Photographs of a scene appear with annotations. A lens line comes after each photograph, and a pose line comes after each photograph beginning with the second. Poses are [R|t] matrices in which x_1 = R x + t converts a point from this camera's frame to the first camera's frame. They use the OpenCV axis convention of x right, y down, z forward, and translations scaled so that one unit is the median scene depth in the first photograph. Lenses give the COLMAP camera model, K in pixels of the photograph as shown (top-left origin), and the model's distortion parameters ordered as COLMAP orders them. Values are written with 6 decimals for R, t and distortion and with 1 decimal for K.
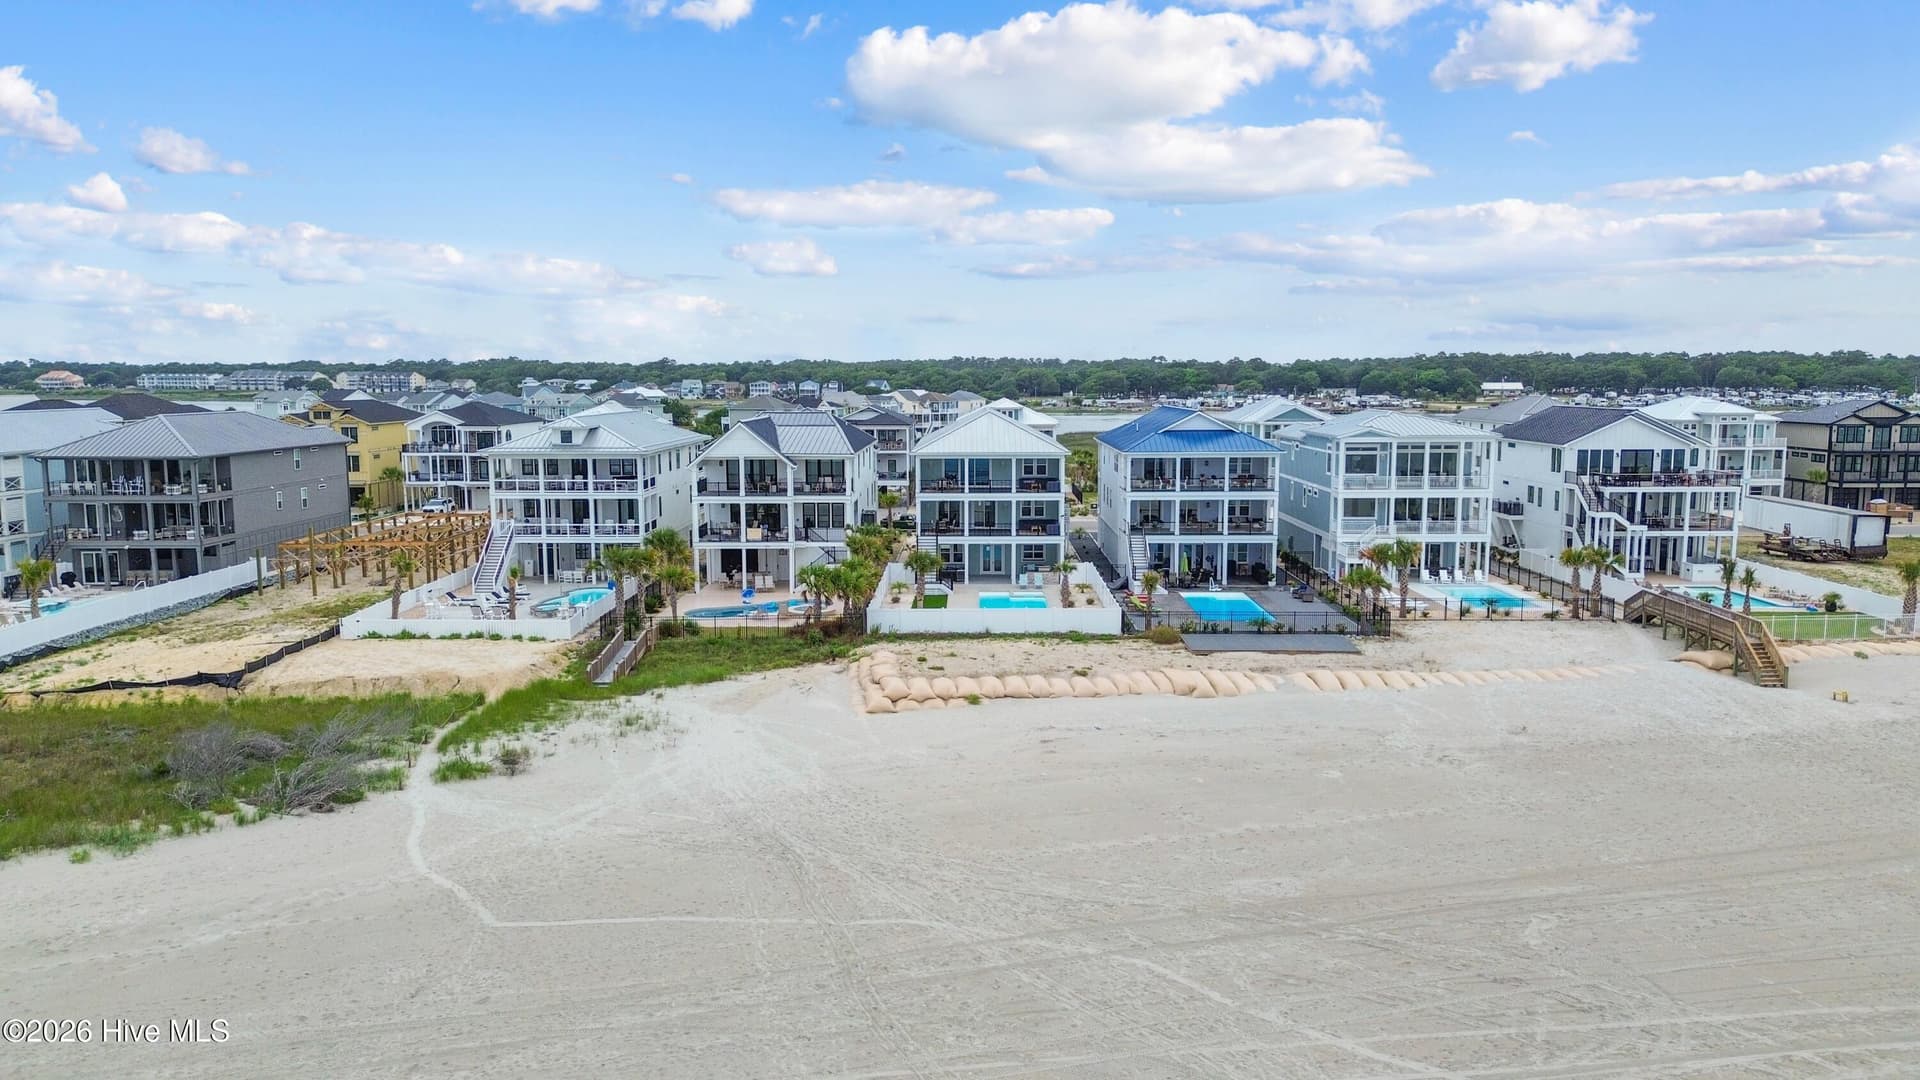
lens RADIAL K [[1353.6, 0, 968.2], [0, 1353.6, 524.4], [0, 0, 1]] dist [0.041233, -0.040384]
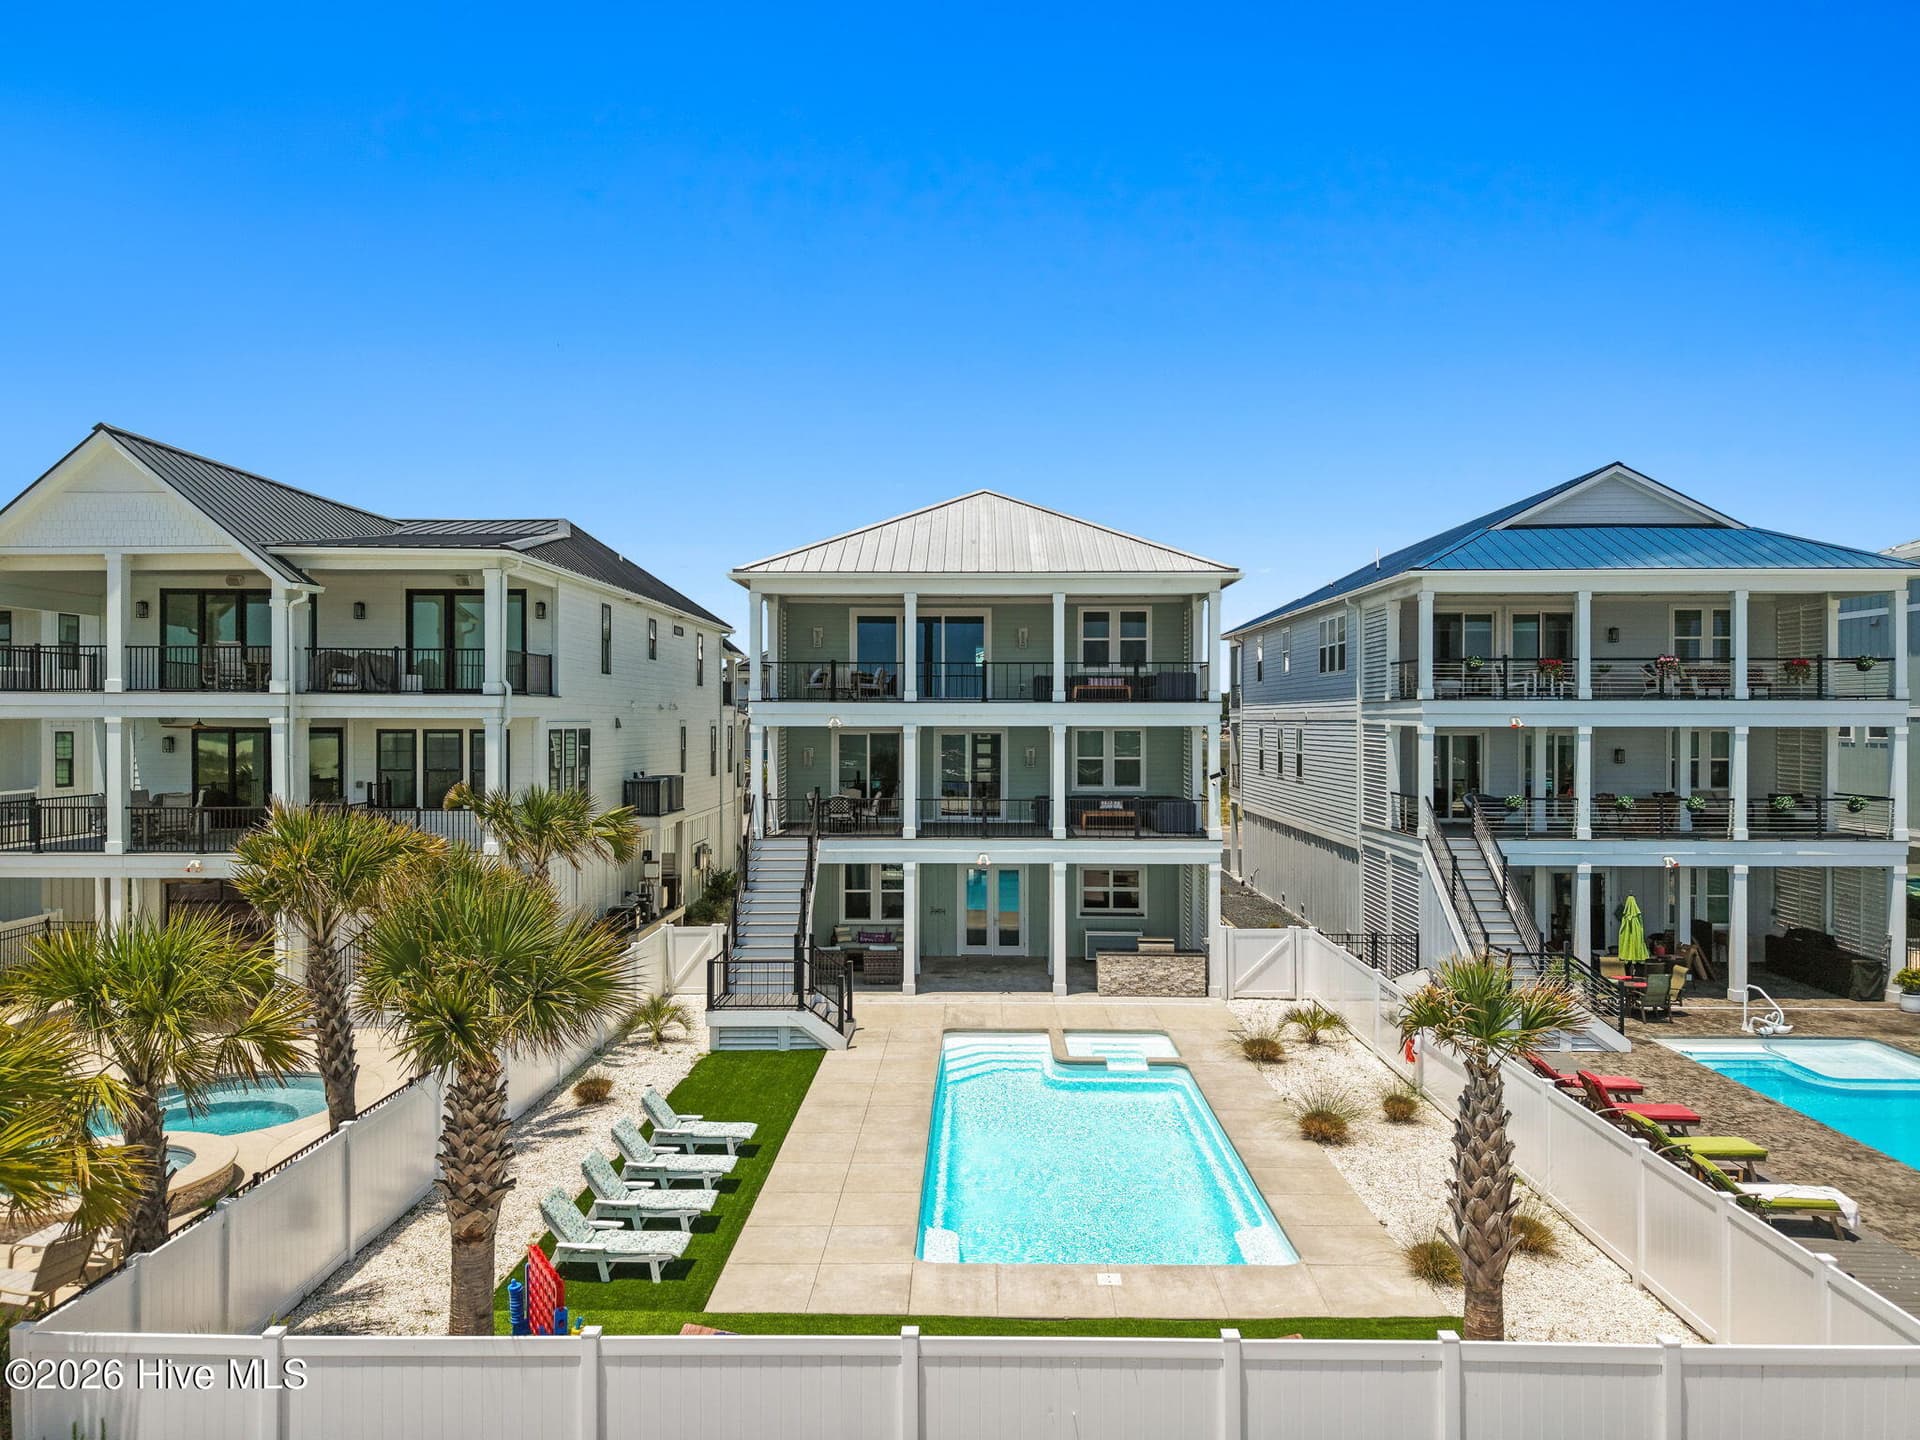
lens RADIAL K [[1375.2, 0, 974.4], [0, 1375.2, 680.0], [0, 0, 1]] dist [0.035338, -0.030279]
pose [[0.999993, 0.003371, -0.001760, 0.014190], [-0.003562, 0.992455, -0.122559, 0.010772], [0.001334, 0.122565, 0.992460, 0.668923]]
